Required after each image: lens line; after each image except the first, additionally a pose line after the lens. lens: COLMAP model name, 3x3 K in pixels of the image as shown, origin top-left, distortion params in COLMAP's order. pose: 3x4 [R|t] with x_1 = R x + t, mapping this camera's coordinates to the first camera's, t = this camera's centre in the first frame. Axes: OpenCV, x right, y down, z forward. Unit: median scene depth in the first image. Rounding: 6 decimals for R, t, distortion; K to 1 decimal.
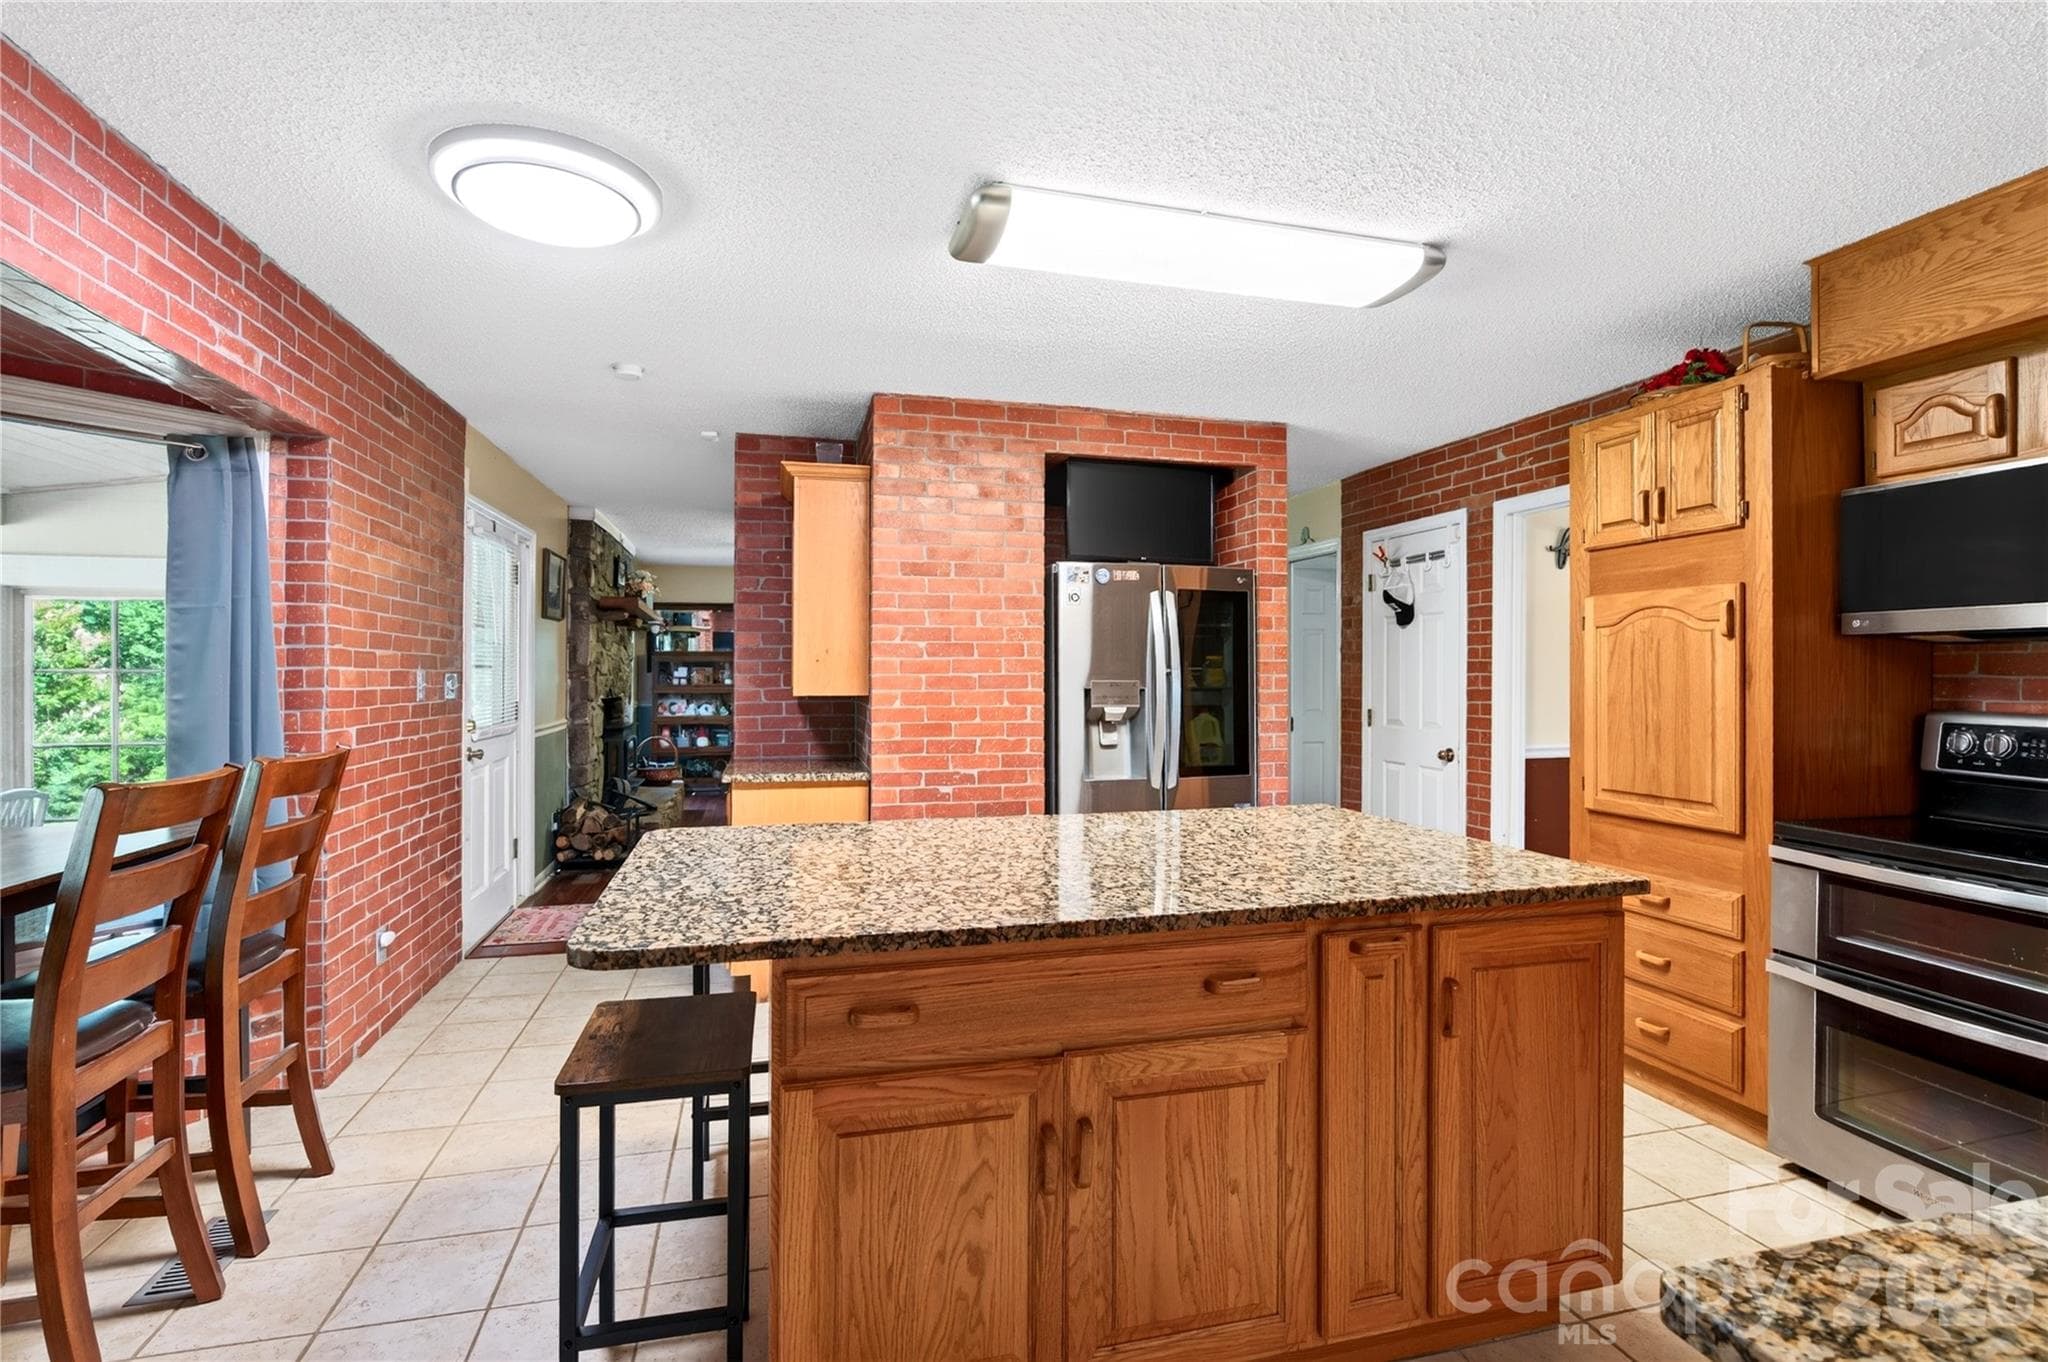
lens RADIAL K [[950.5, 0, 1022.8], [0, 950.5, 675.8], [0, 0, 1]] dist [-0.000175, -0.000012]
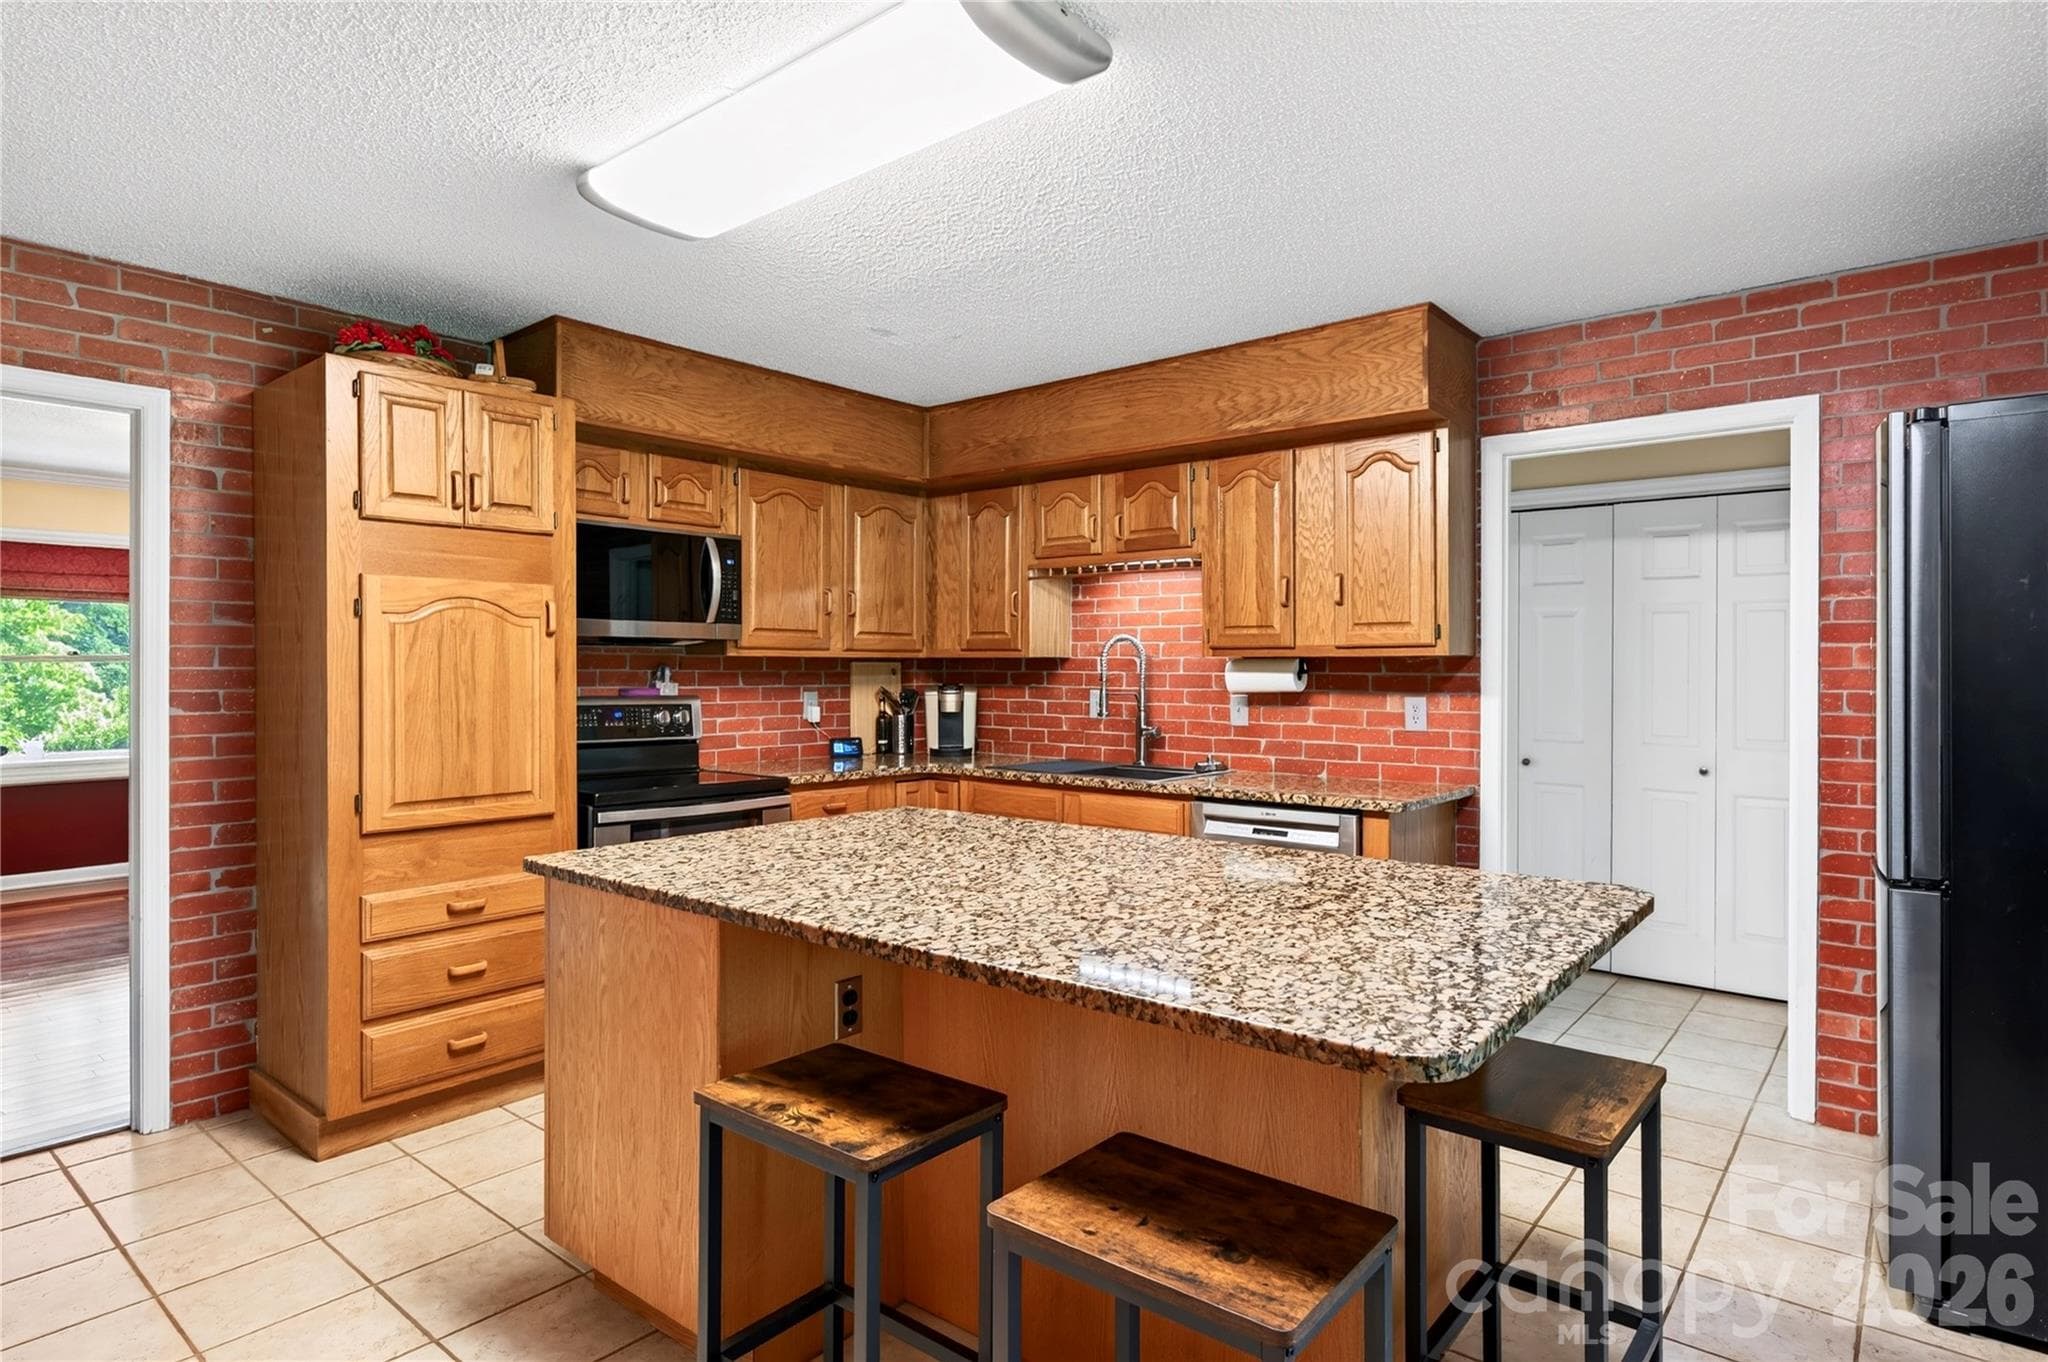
lens RADIAL K [[1109.0, 0, 1027.1], [0, 1109.0, 672.7], [0, 0, 1]] dist [-0.000961, -0.000065]
pose [[-0.579749, -0.003441, 0.814788, -0.562871], [-0.000270, 0.999992, 0.004032, -0.002432], [-0.814795, 0.002118, -0.579746, 1.191156]]
